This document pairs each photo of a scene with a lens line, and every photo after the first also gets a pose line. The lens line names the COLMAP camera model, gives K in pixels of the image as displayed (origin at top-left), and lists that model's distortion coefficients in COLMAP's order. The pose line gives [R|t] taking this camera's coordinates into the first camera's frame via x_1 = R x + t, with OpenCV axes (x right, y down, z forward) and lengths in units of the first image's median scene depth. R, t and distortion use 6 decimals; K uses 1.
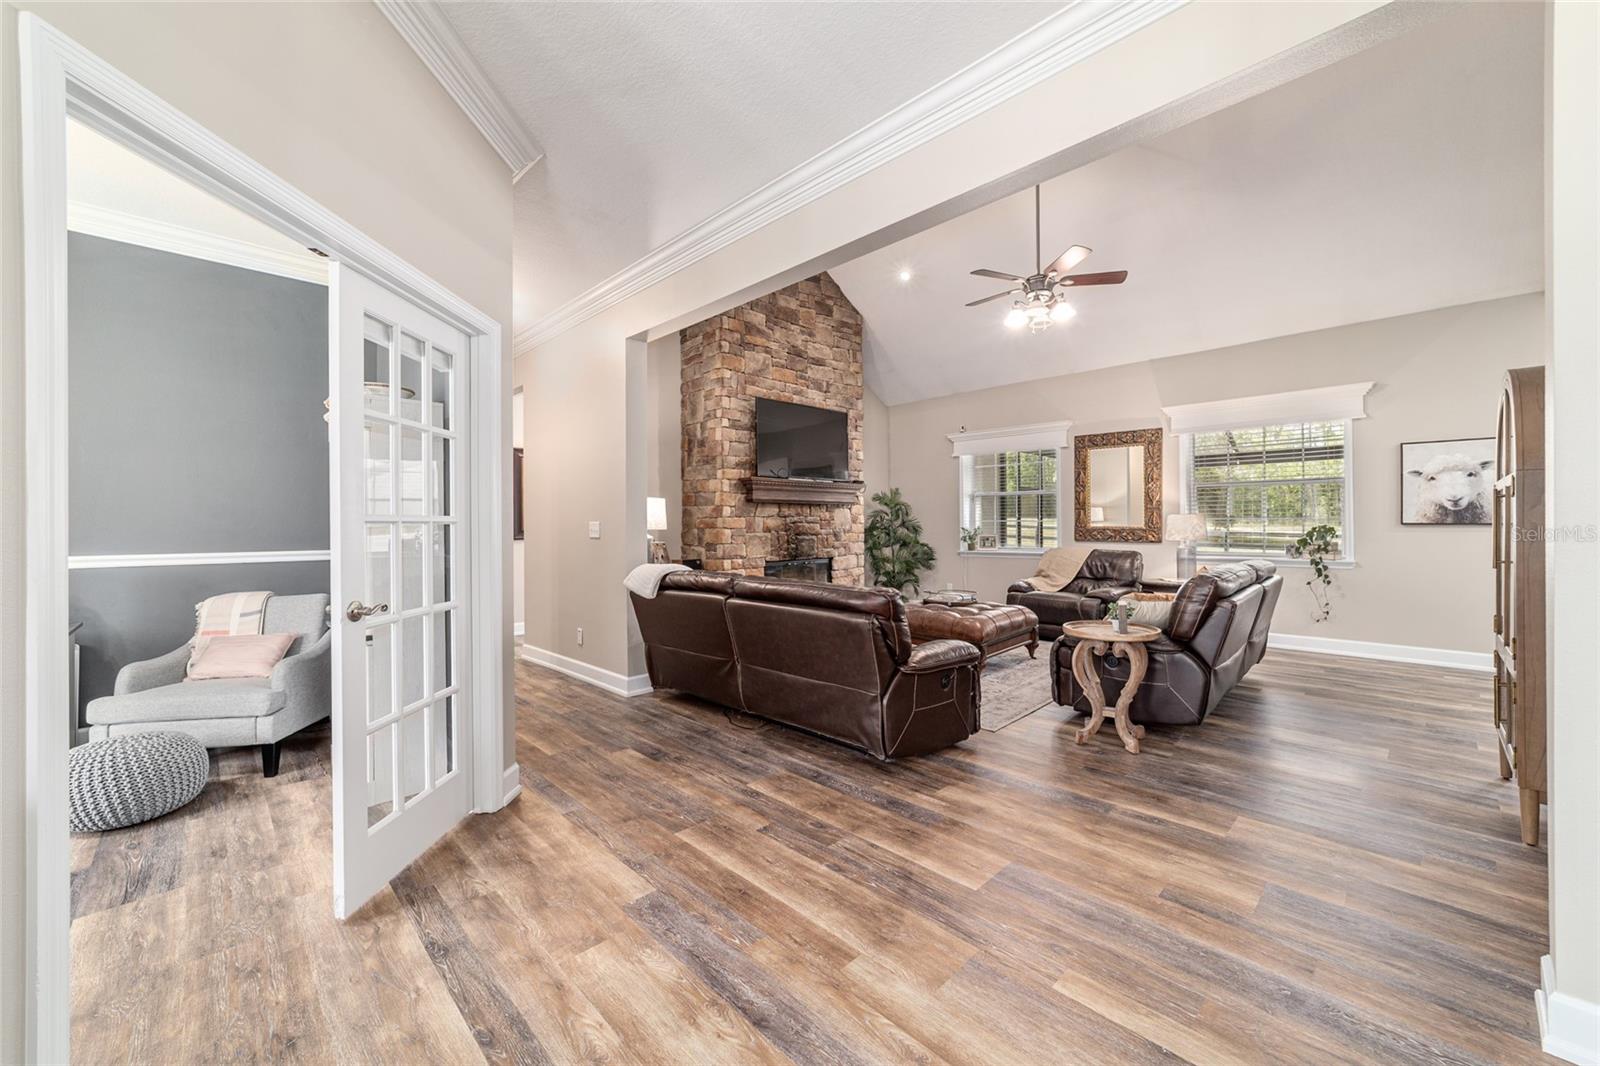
lens RADIAL K [[622.1, 0, 801.0], [0, 622.1, 529.2], [0, 0, 1]] dist [-0.020512, 0.008286]
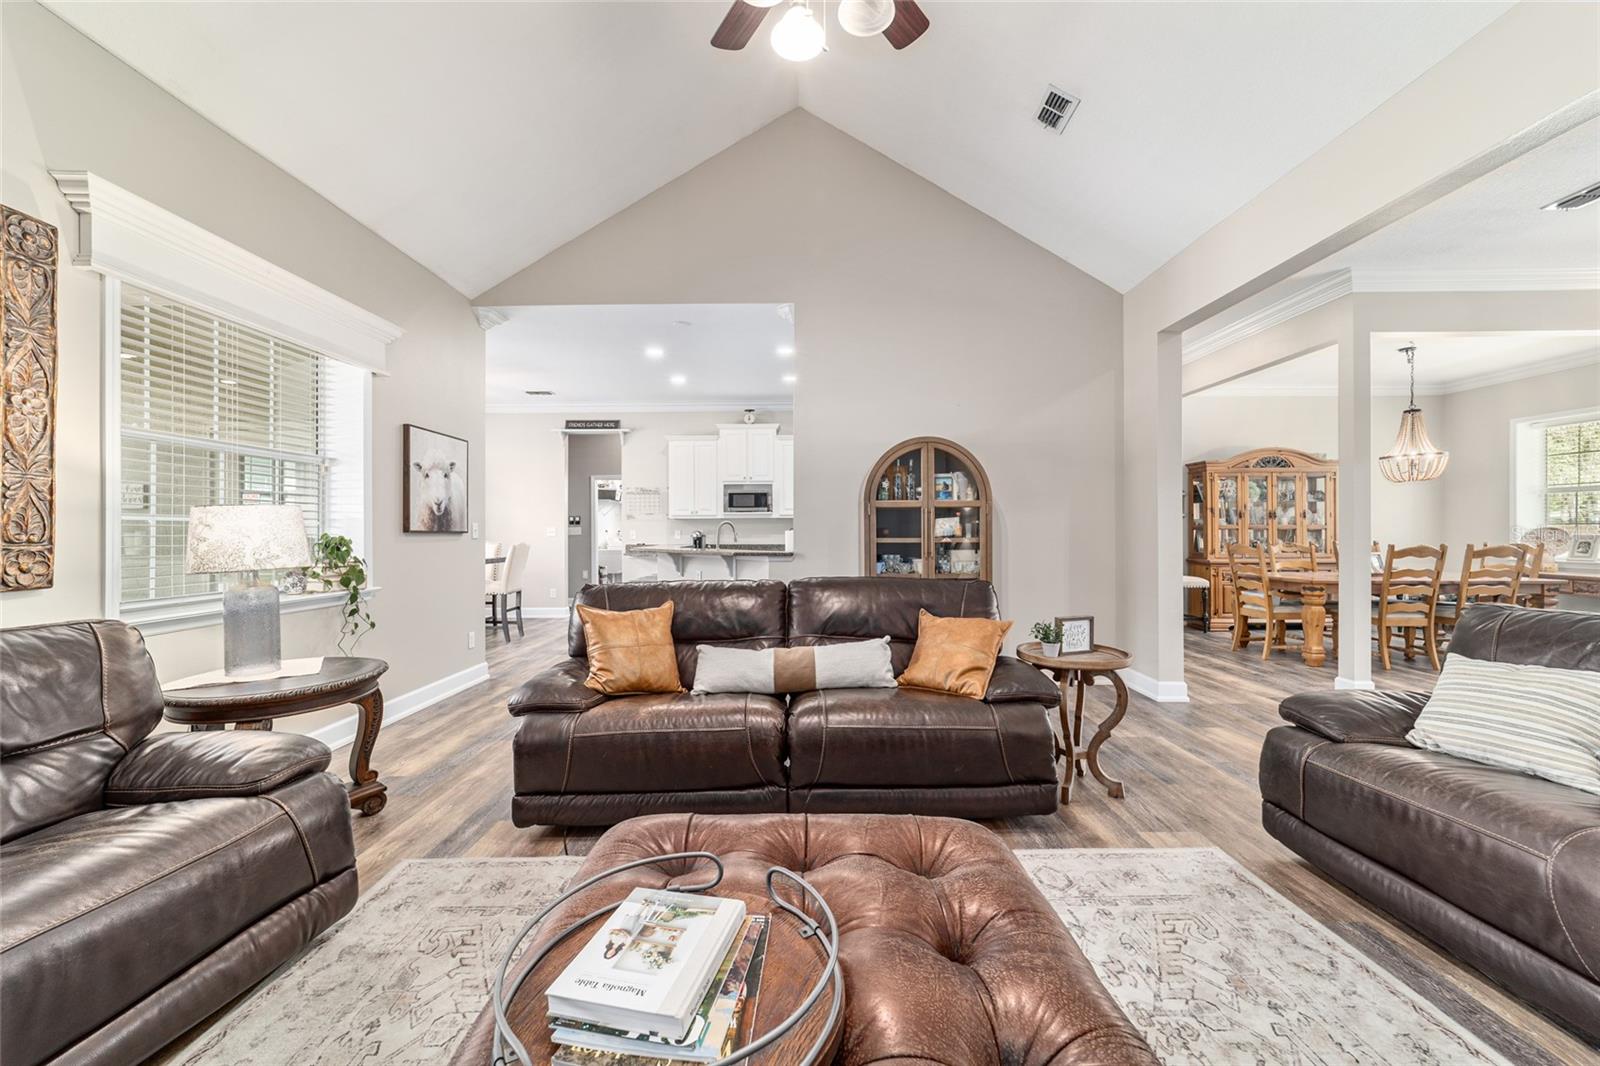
lens RADIAL K [[622.1, 0, 801.0], [0, 622.1, 529.2], [0, 0, 1]] dist [-0.020512, 0.008286]
pose [[-0.705490, 0.009272, 0.708659, 0.088052], [0.011627, 0.999931, -0.001508, -0.004165], [-0.708624, 0.007175, -0.705550, 0.976690]]
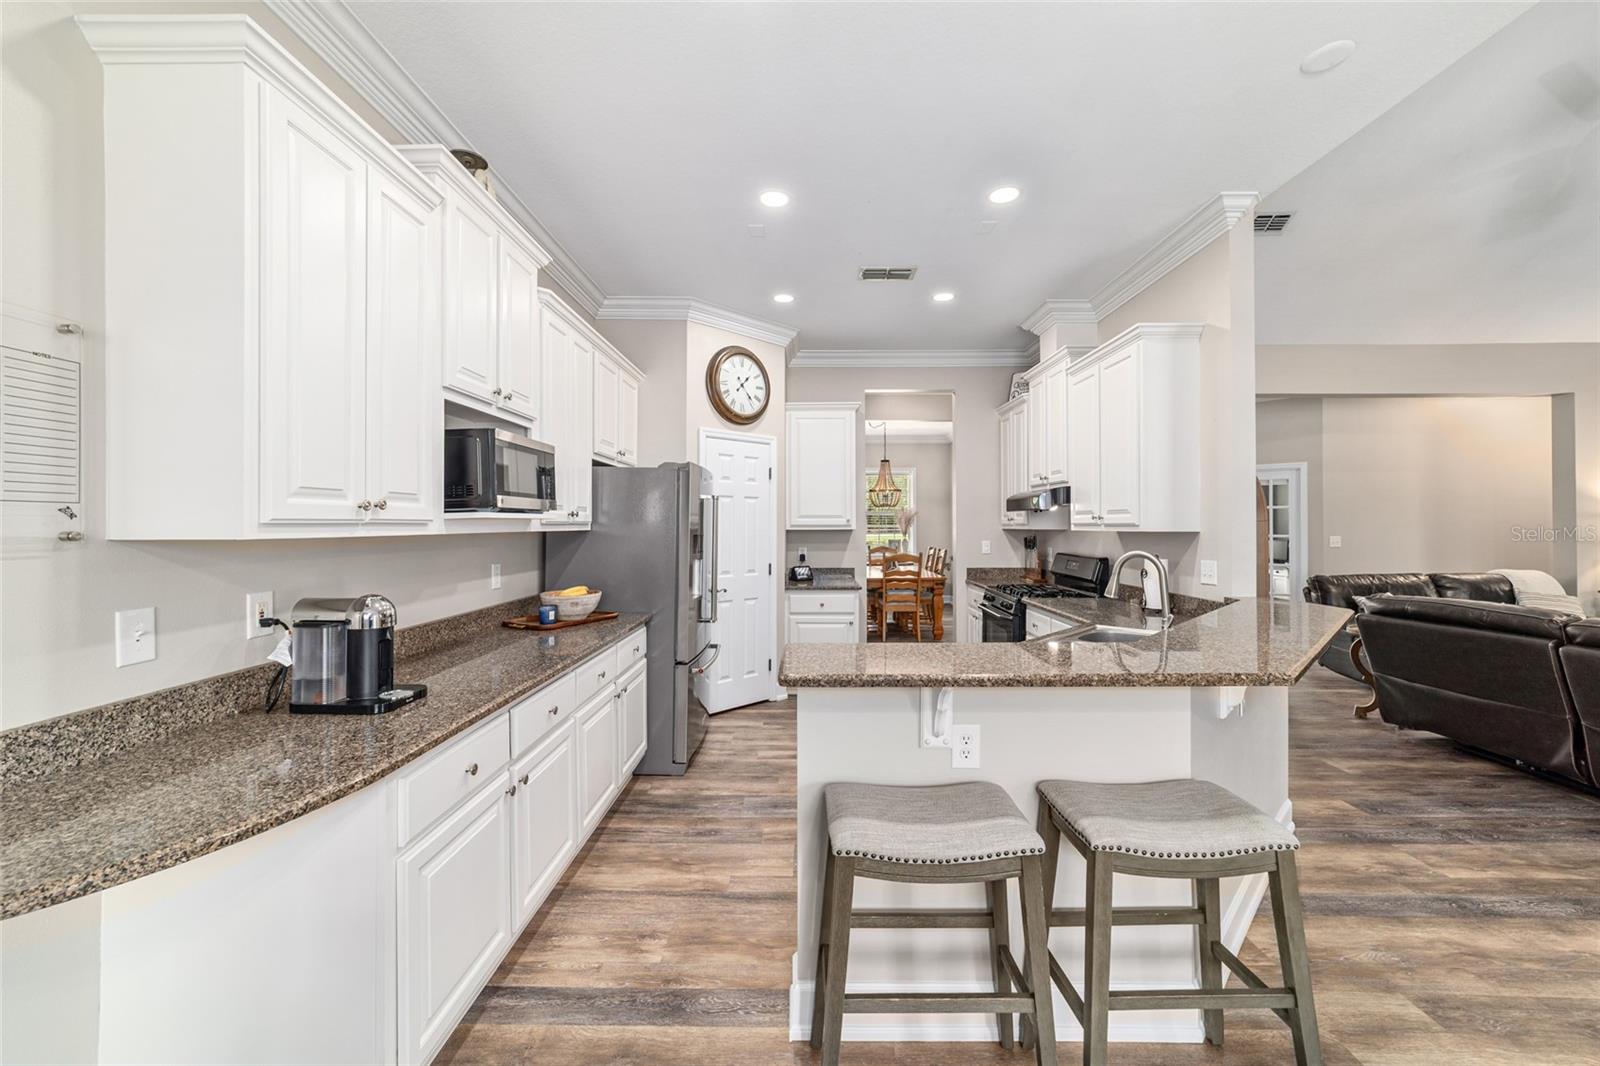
lens RADIAL K [[606.1, 0, 799.5], [0, 606.1, 523.9], [0, 0, 1]] dist [-0.021211, 0.007504]
pose [[-0.713917, 0.006855, -0.700197, 1.168858], [0.004008, 0.999976, 0.005703, -0.037108], [0.700219, 0.001265, -0.713927, 0.532050]]
